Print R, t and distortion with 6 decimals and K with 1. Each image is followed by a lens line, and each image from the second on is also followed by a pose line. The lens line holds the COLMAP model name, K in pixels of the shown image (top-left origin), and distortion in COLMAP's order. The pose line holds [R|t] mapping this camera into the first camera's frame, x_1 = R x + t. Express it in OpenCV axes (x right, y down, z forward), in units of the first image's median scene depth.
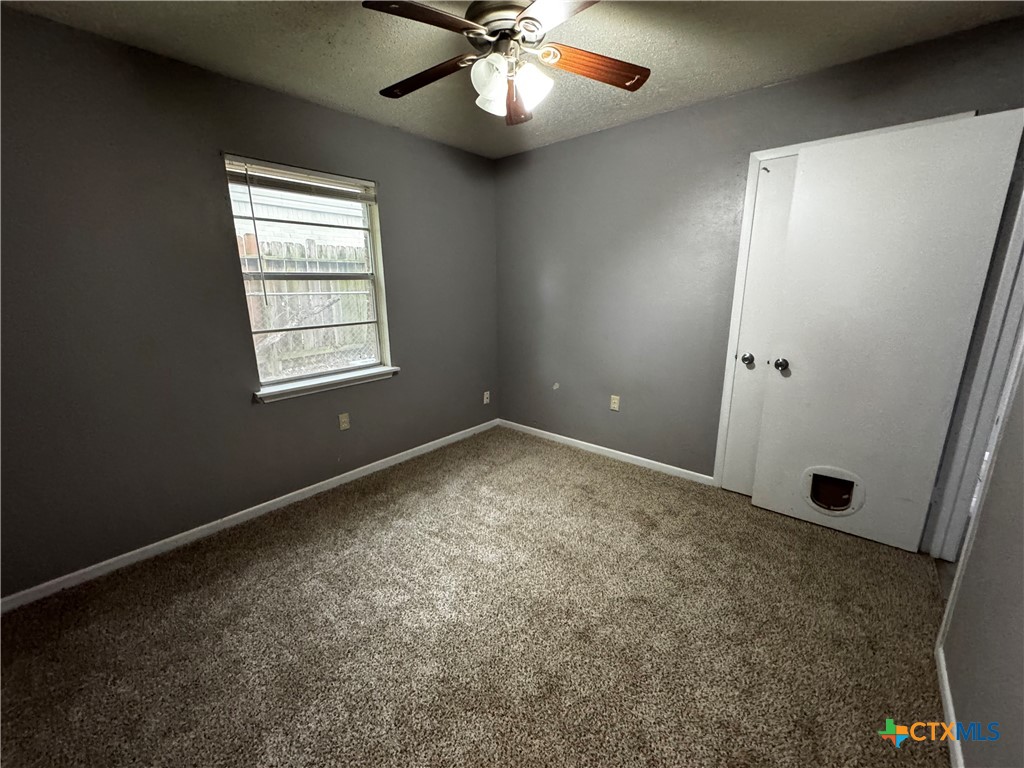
lens RADIAL K [[407.6, 0, 512.3], [0, 407.6, 382.8], [0, 0, 1]] dist [-0.003104, 0.000087]
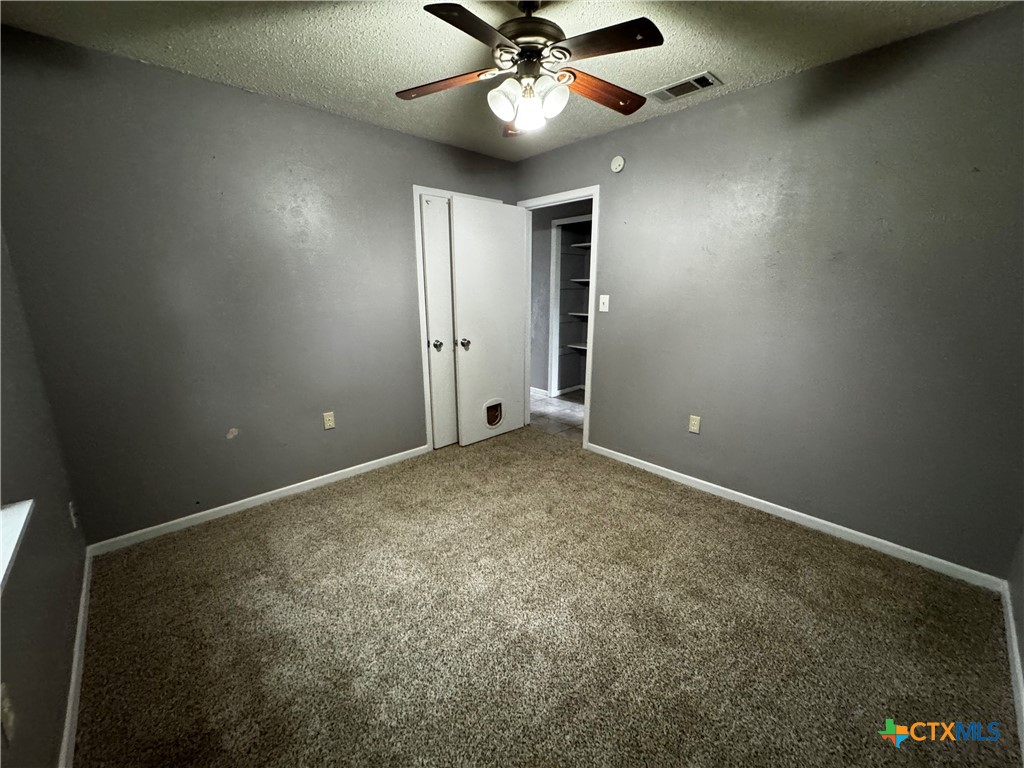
lens RADIAL K [[407.6, 0, 512.3], [0, 407.6, 382.8], [0, 0, 1]] dist [-0.003104, 0.000087]
pose [[0.110167, -0.221186, 0.968989, -0.696003], [0.232701, 0.953567, 0.191209, -0.134417], [-0.966288, 0.204420, 0.156522, 0.577022]]
